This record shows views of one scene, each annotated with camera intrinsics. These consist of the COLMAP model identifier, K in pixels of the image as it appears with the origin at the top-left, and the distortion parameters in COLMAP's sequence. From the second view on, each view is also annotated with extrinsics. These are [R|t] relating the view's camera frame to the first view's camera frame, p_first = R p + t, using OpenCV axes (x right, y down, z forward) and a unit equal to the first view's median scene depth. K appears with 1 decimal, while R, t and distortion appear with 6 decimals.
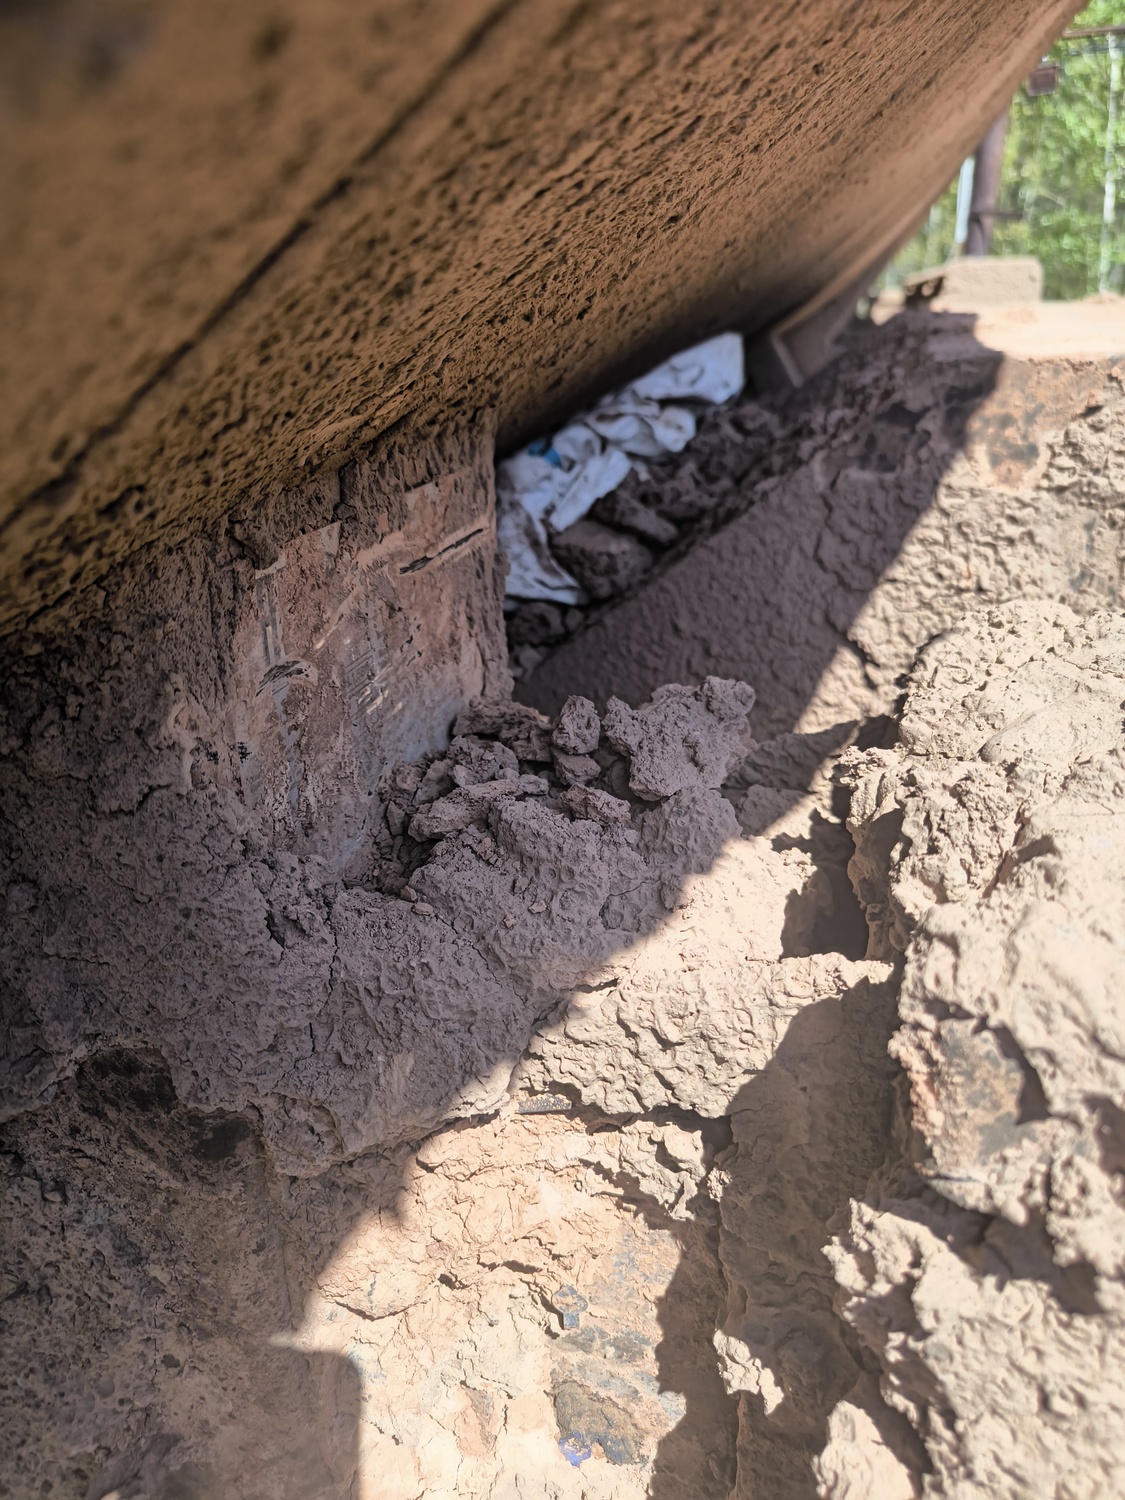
lens RADIAL K [[1085.7, 0, 562.5], [0, 1085.7, 750.0], [0, 0, 1]] dist [-0.010024, -0.006067]
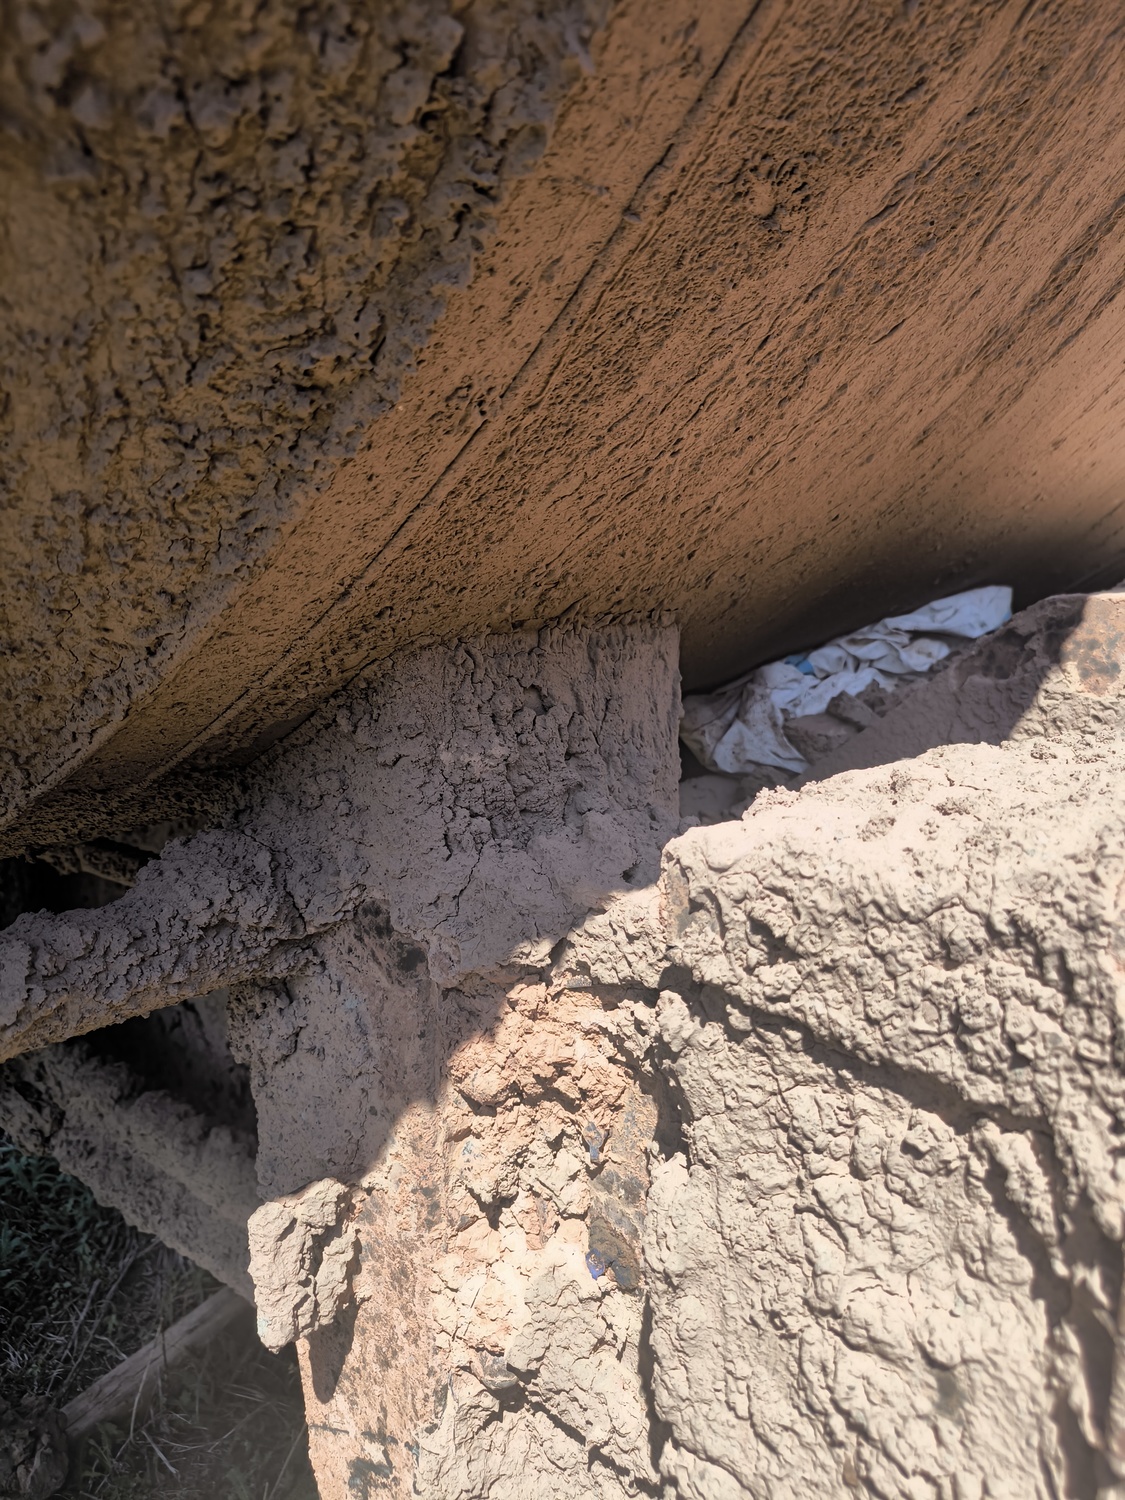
lens RADIAL K [[1085.7, 0, 562.5], [0, 1085.7, 750.0], [0, 0, 1]] dist [-0.010024, -0.006067]
pose [[0.906517, 0.086281, -0.413259, 0.379210], [-0.175872, 0.967088, -0.183877, 0.171681], [0.383793, 0.239368, 0.891855, -0.379658]]
